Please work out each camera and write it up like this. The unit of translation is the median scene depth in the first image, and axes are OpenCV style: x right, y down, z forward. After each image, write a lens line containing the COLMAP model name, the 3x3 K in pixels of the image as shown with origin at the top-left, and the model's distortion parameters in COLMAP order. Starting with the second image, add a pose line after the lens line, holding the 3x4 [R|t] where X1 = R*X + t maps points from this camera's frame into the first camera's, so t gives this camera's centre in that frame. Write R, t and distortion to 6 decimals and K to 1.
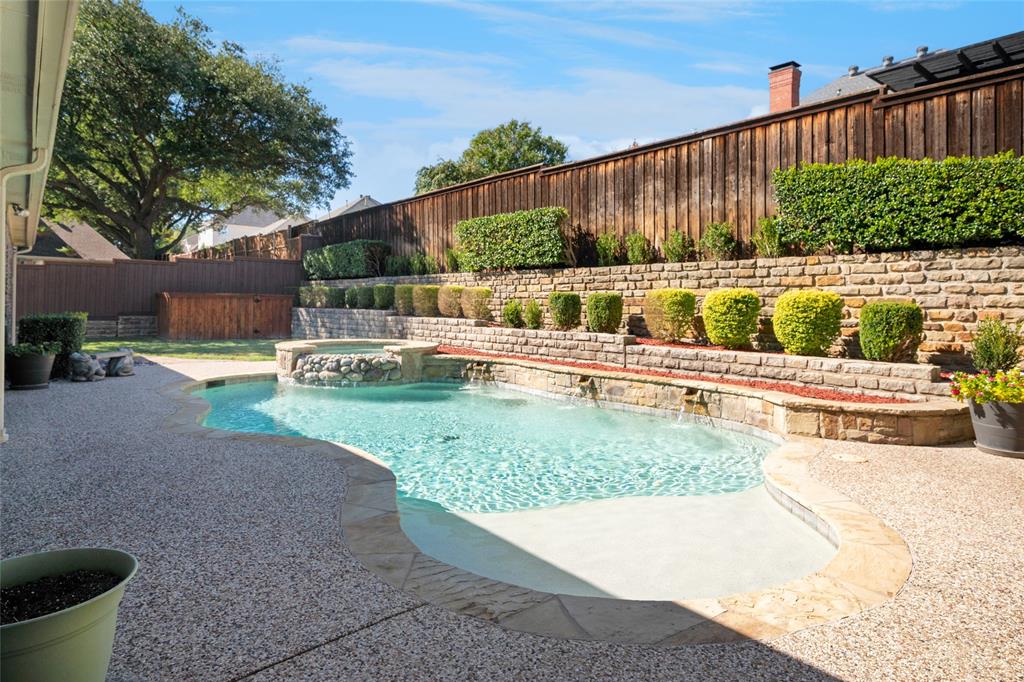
lens RADIAL K [[591.0, 0, 516.8], [0, 591.0, 293.7], [0, 0, 1]] dist [0.000063, 0.000134]
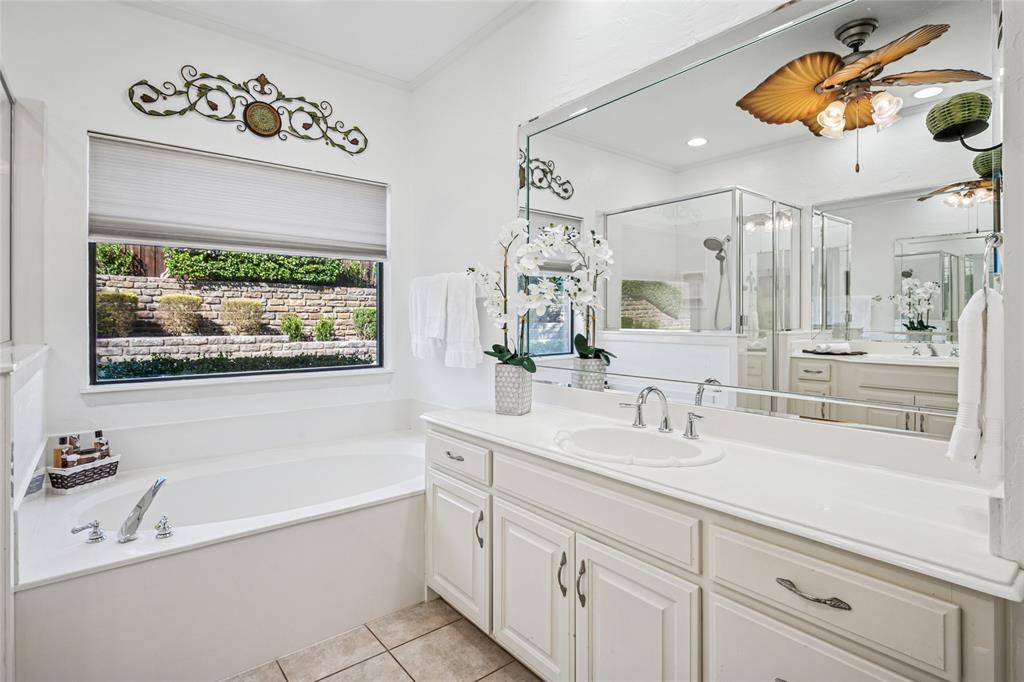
lens RADIAL K [[514.3, 0, 513.4], [0, 514.3, 321.9], [0, 0, 1]] dist [-0.001647, -0.000319]
pose [[0.012581, -0.015426, 0.999802, -1.064881], [-0.021537, 0.999645, 0.015695, 0.002748], [-0.999689, -0.021731, 0.012244, 0.751198]]
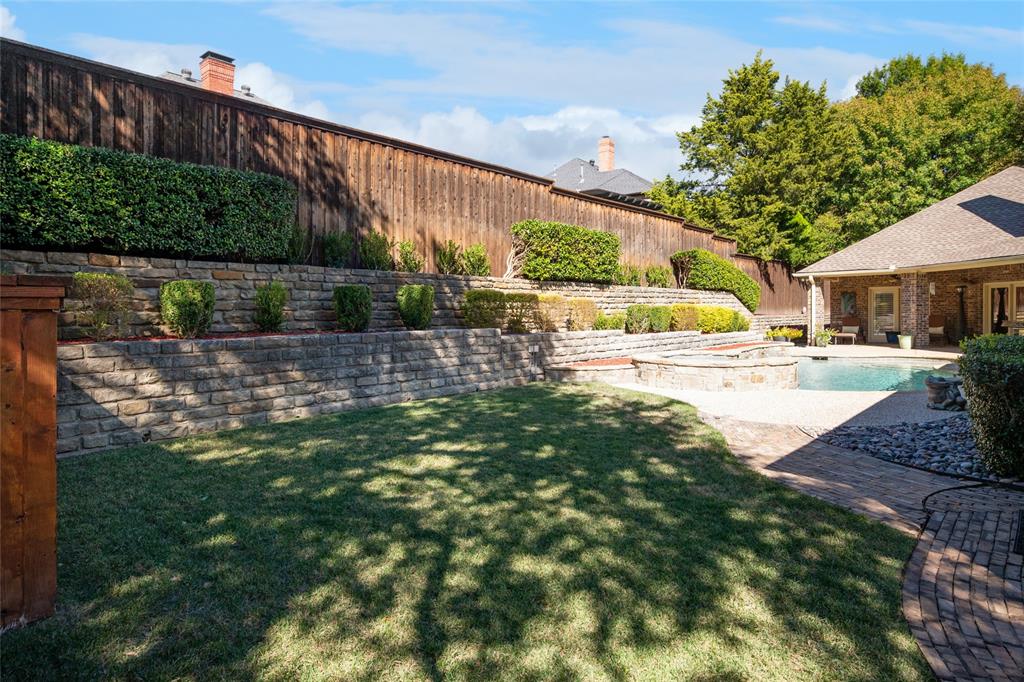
lens RADIAL K [[579.6, 0, 512.4], [0, 579.6, 321.6], [0, 0, 1]] dist [-0.002955, -0.000332]
pose [[-0.122065, -0.026817, 0.992160, -1.289559], [-0.011657, 0.999605, 0.025584, 0.007183], [-0.992454, -0.008443, -0.122329, 1.579565]]
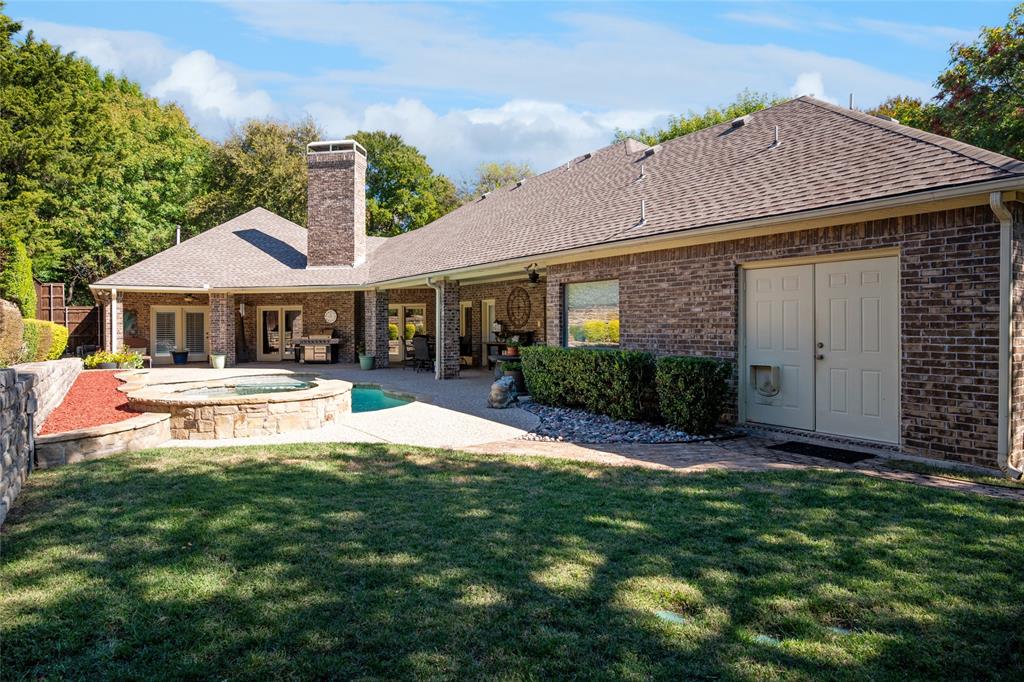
lens RADIAL K [[586.7, 0, 509.5], [0, 586.7, 323.2], [0, 0, 1]] dist [-0.001433, -0.000245]
pose [[-0.993907, -0.005157, 0.110099, -0.753545], [-0.007533, 0.999748, -0.021169, 0.014430], [-0.109962, -0.021869, -0.993695, 1.876083]]
